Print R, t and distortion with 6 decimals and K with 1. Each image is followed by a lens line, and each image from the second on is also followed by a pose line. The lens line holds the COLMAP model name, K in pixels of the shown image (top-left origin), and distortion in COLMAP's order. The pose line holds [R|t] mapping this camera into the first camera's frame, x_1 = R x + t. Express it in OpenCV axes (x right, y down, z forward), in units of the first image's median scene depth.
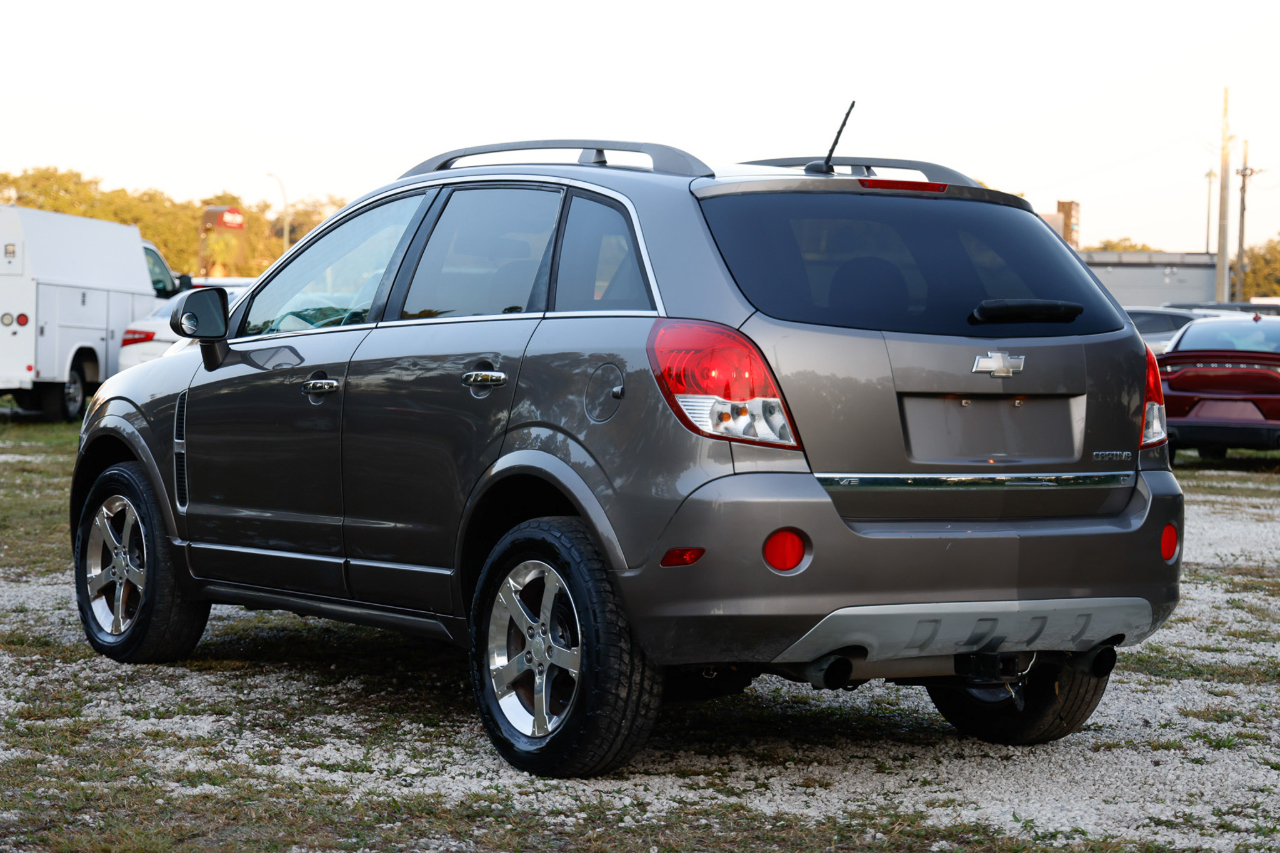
lens RADIAL K [[2982.2, 0, 640.0], [0, 2982.2, 426.5], [0, 0, 1]] dist [0.370487, -0.053834]
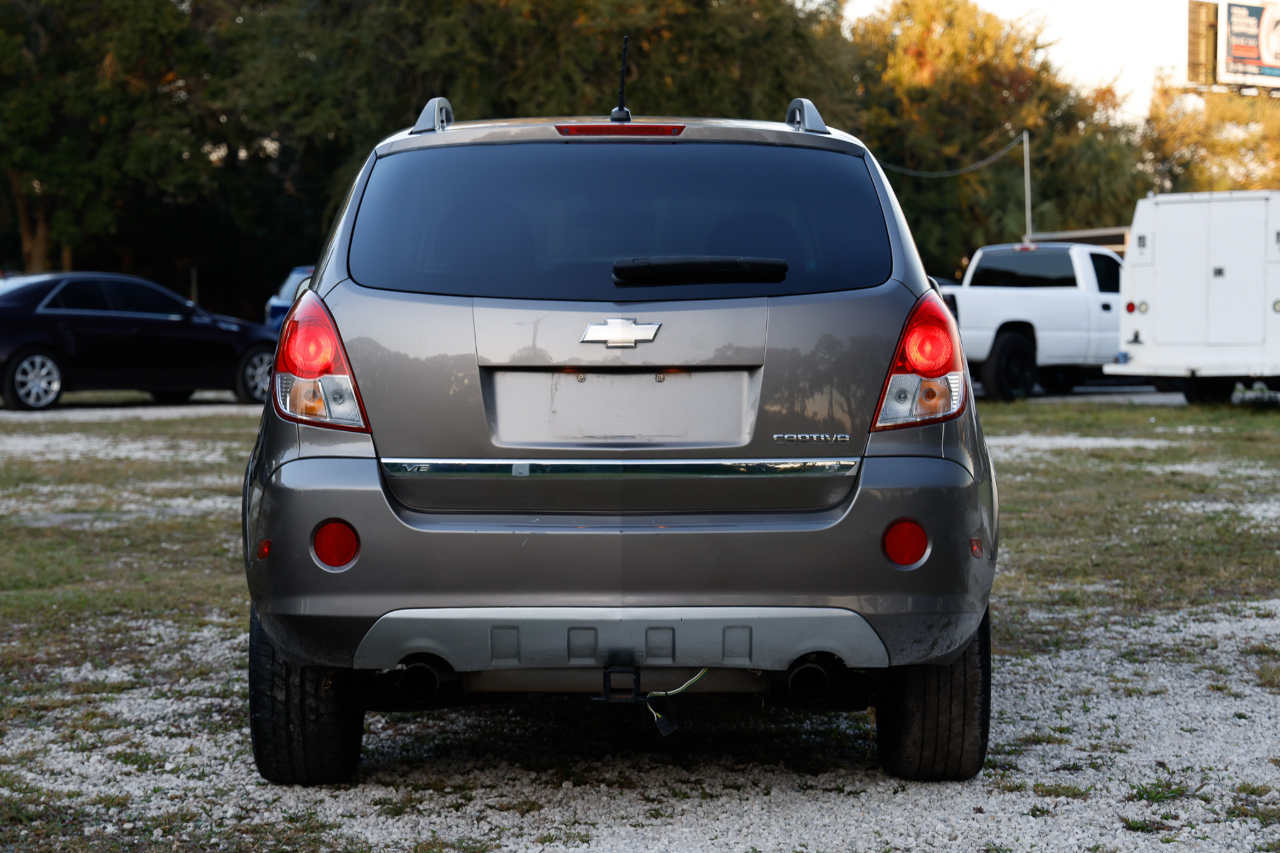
lens RADIAL K [[2982.2, 0, 640.0], [0, 2982.2, 426.5], [0, 0, 1]] dist [0.370487, -0.053834]
pose [[0.836861, -0.000354, -0.547415, 0.599202], [0.004527, 0.999970, 0.006274, 0.000947], [0.547397, -0.007729, 0.836838, 0.288847]]
